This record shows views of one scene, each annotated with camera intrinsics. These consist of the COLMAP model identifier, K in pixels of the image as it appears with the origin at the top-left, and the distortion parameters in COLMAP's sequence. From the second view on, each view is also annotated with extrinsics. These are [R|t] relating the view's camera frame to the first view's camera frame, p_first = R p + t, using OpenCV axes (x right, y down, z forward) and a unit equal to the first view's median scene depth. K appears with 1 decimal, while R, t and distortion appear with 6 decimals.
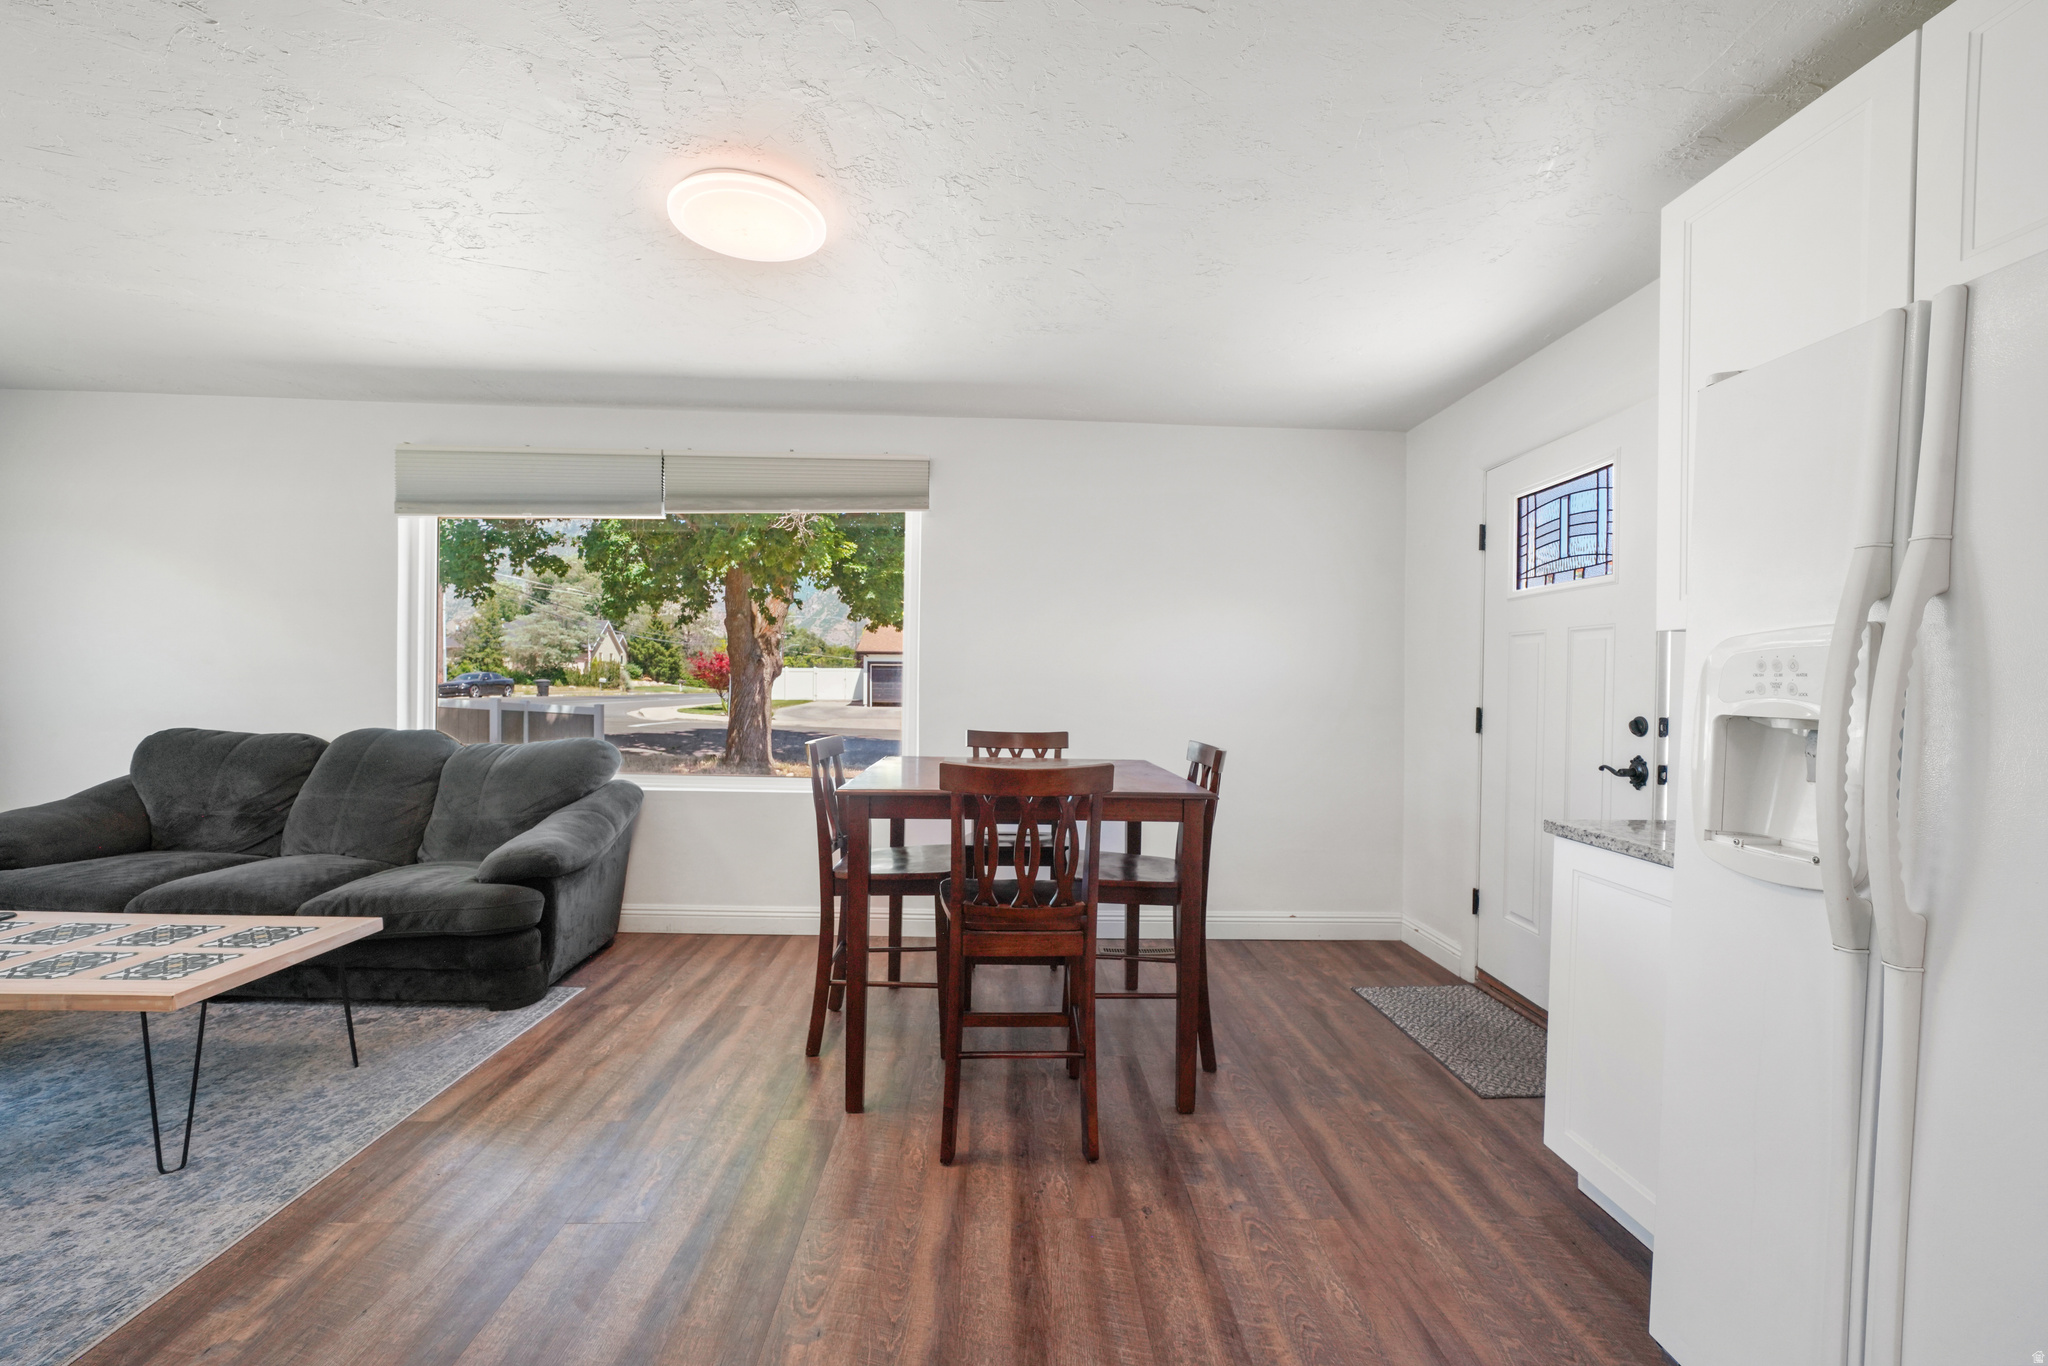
lens RADIAL K [[809.4, 0, 1031.9], [0, 809.4, 694.3], [0, 0, 1]] dist [-0.007452, 0.001619]
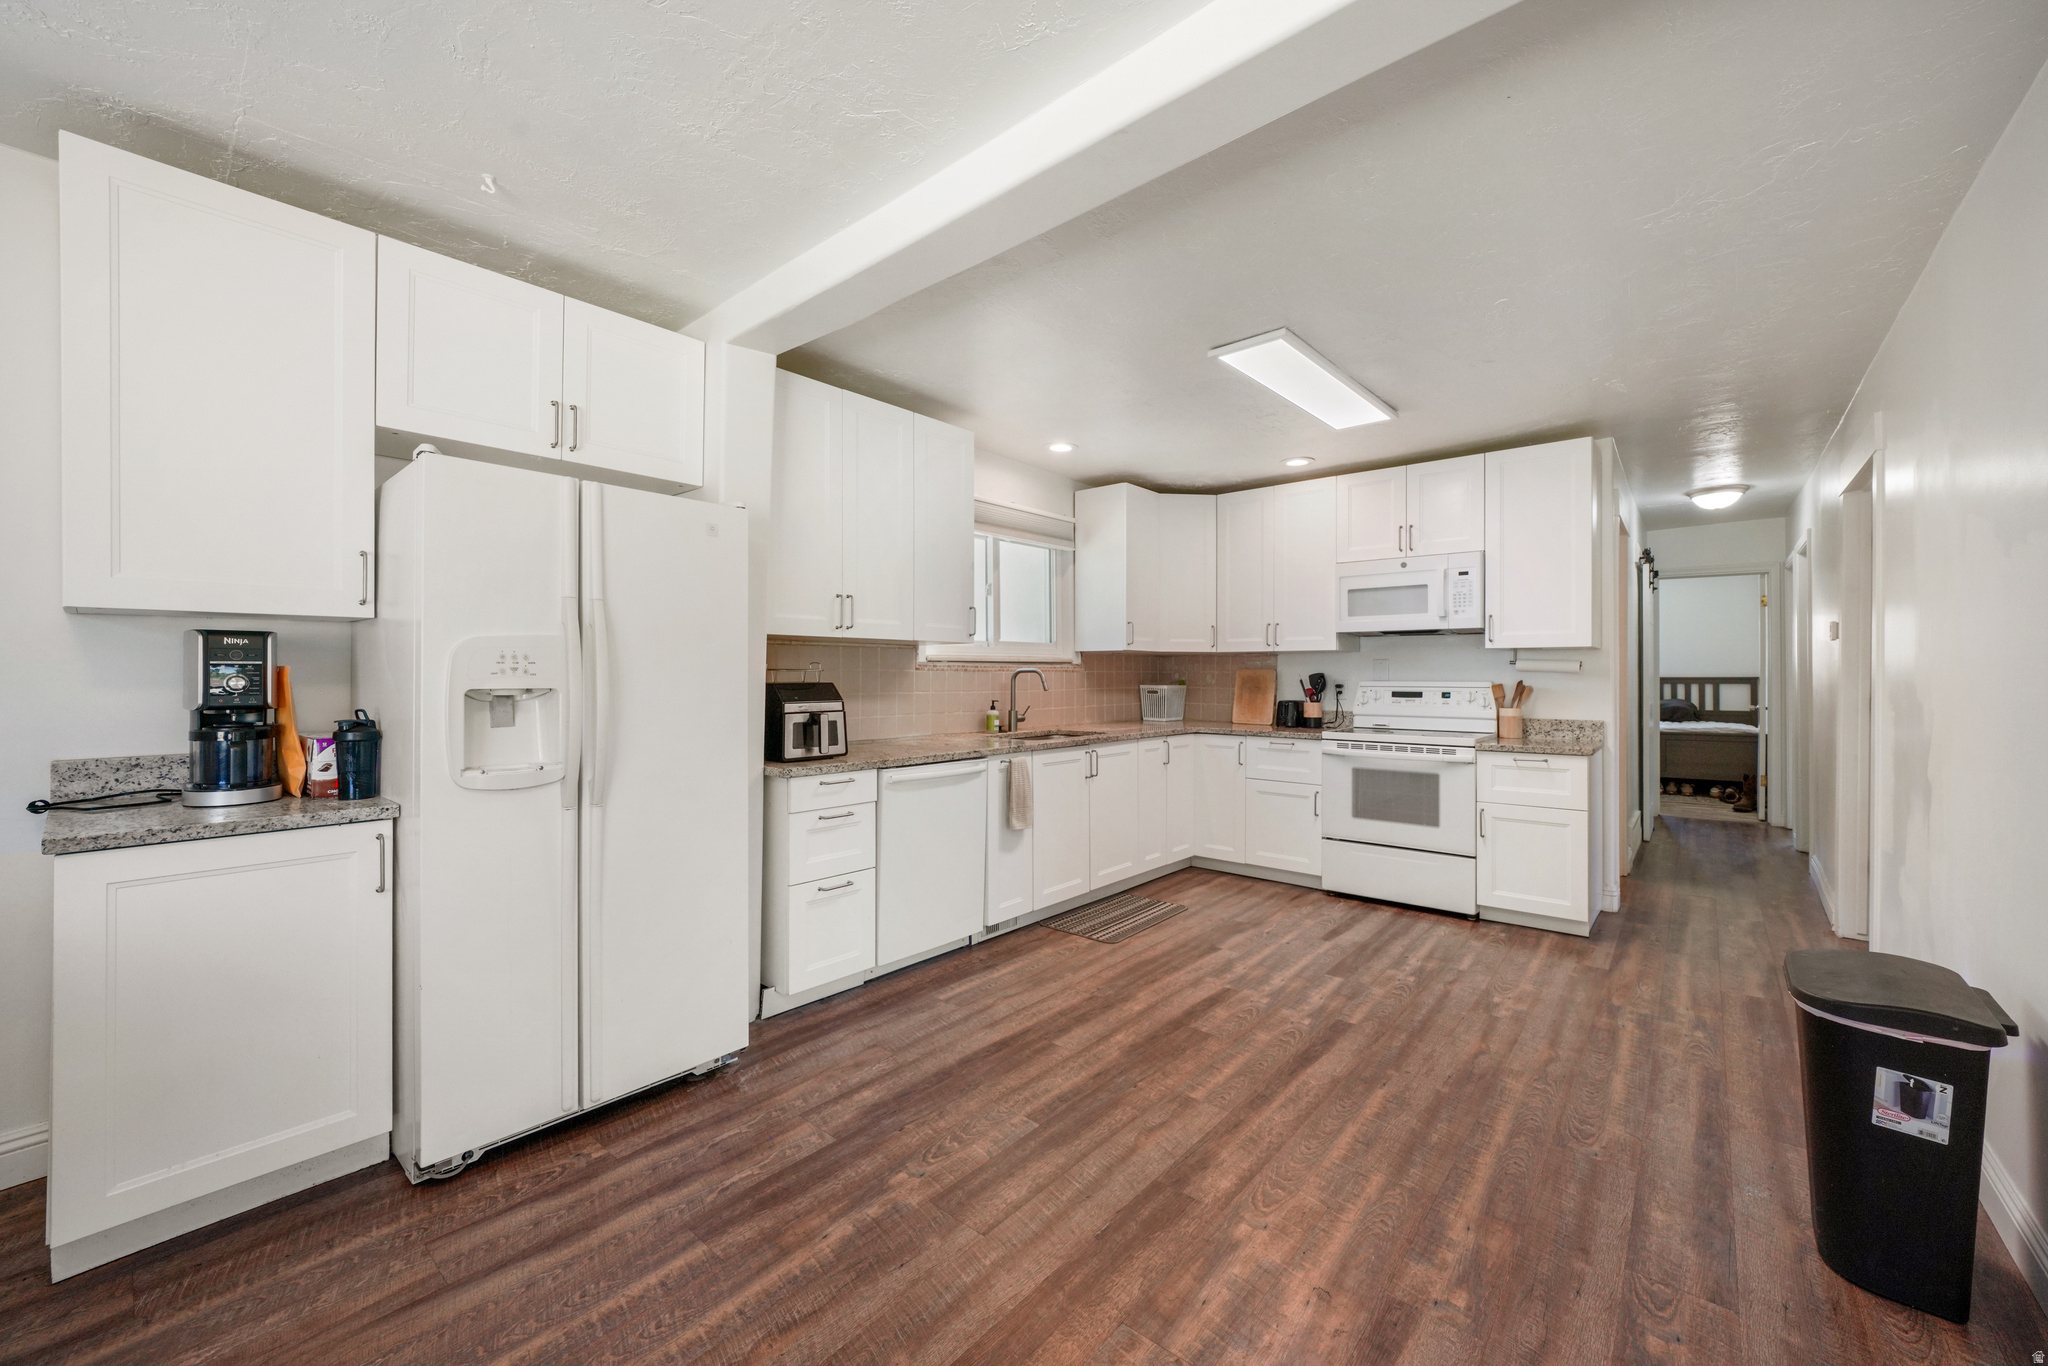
lens RADIAL K [[809.4, 0, 1044.6], [0, 809.4, 668.9], [0, 0, 1]] dist [-0.007452, 0.001619]
pose [[-0.740162, -0.014833, 0.672265, -0.934852], [-0.002111, 0.999803, 0.019735, -0.044080], [-0.672425, 0.013188, -0.740048, 1.418134]]
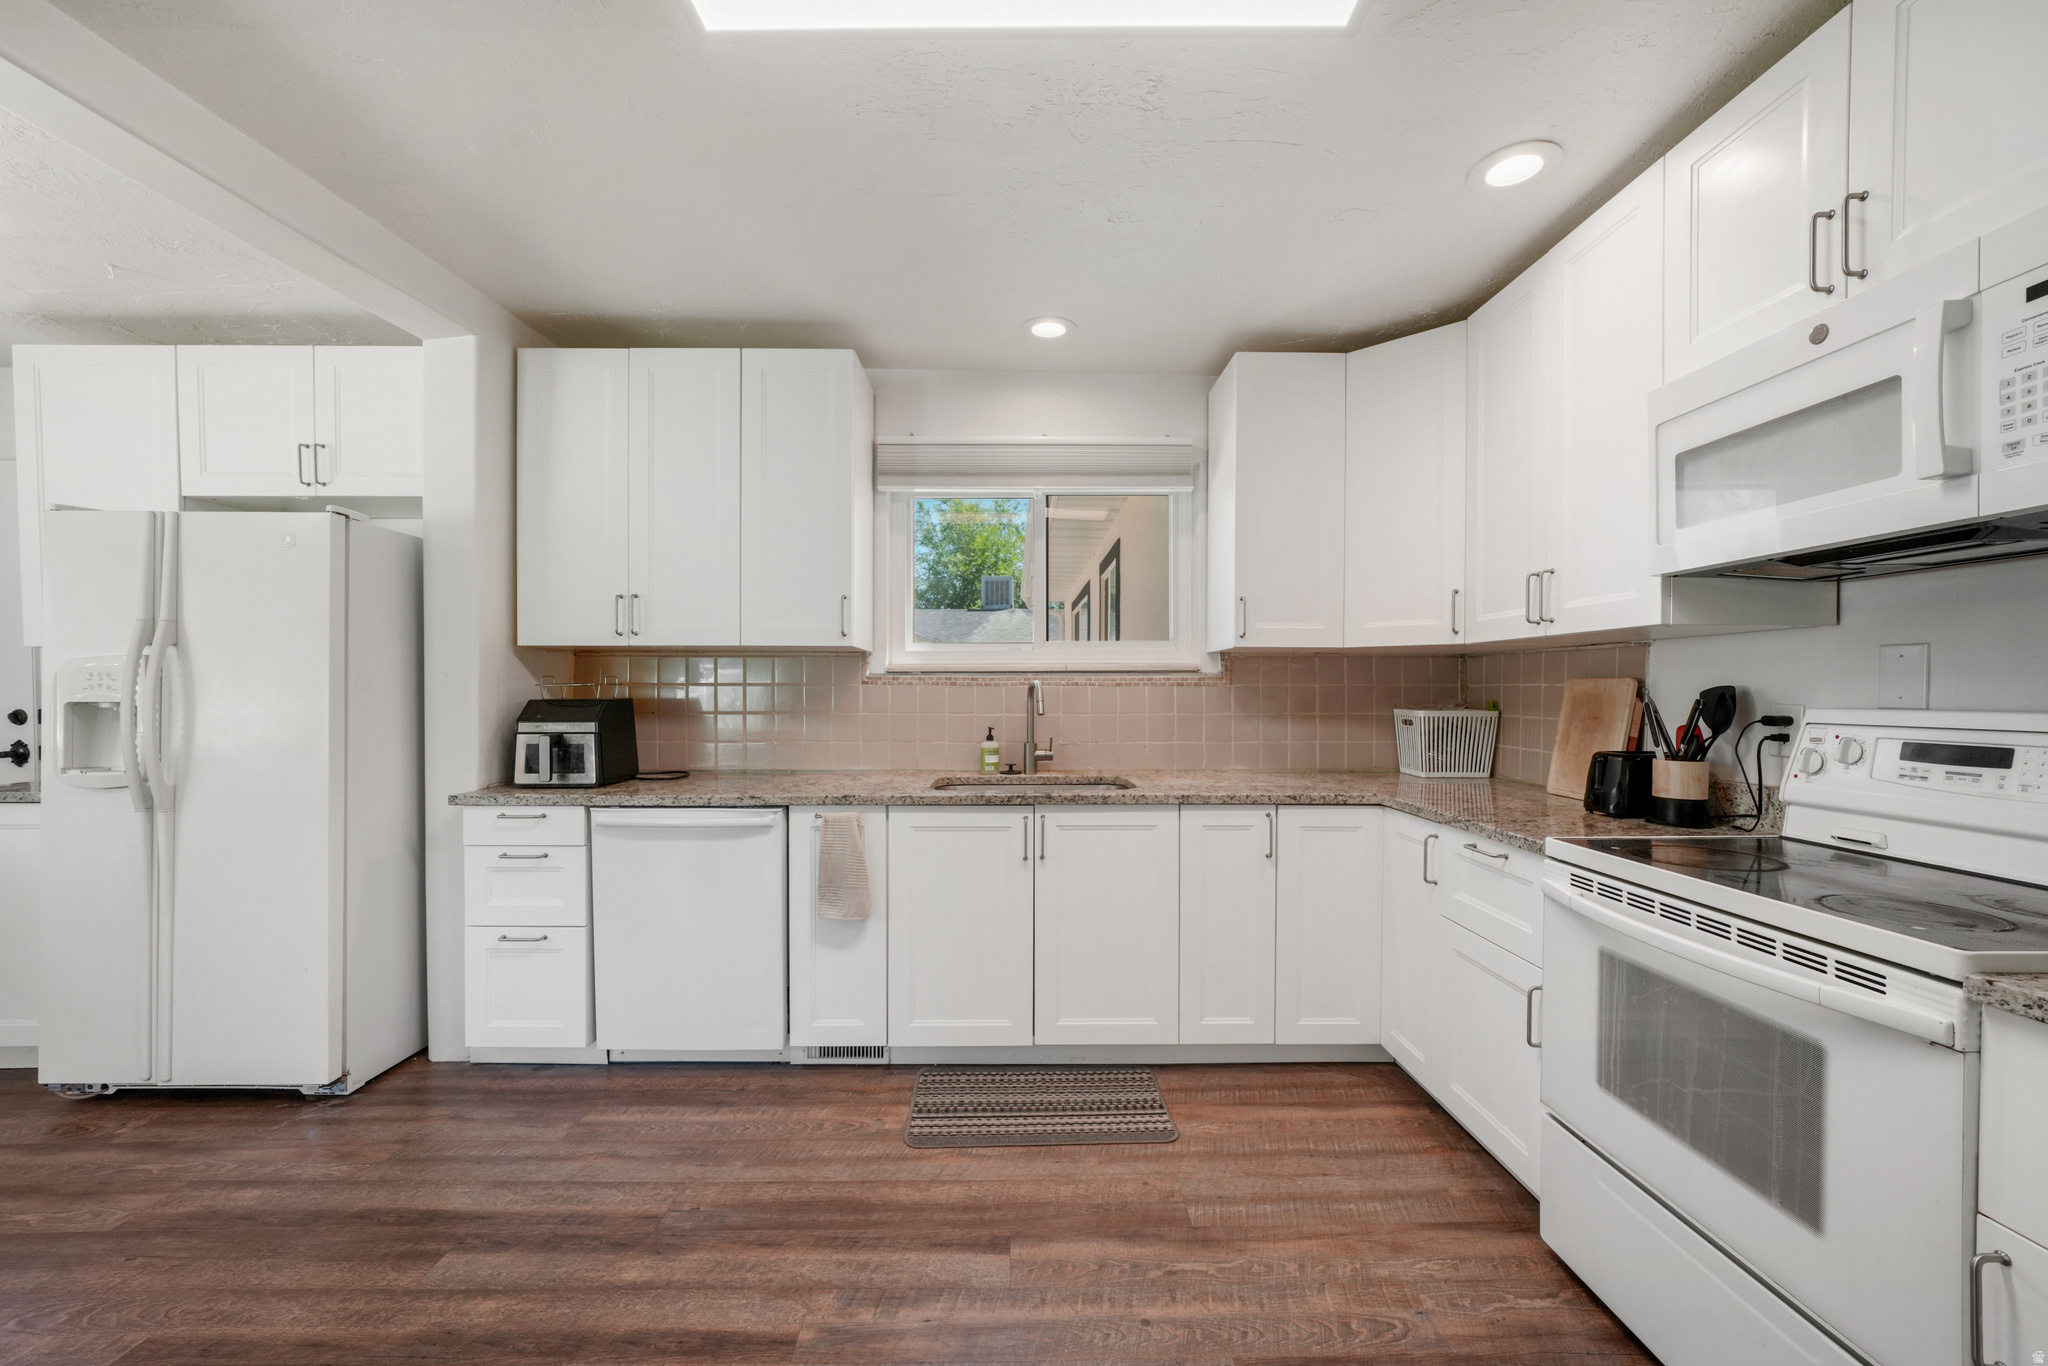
lens RADIAL K [[809.4, 0, 1032.2], [0, 809.4, 698.9], [0, 0, 1]] dist [-0.007452, 0.001619]
pose [[0.036690, -0.030083, 0.998874, -0.848842], [0.018996, 0.999387, 0.029400, 0.006918], [-0.999146, 0.017896, 0.037239, -1.208910]]
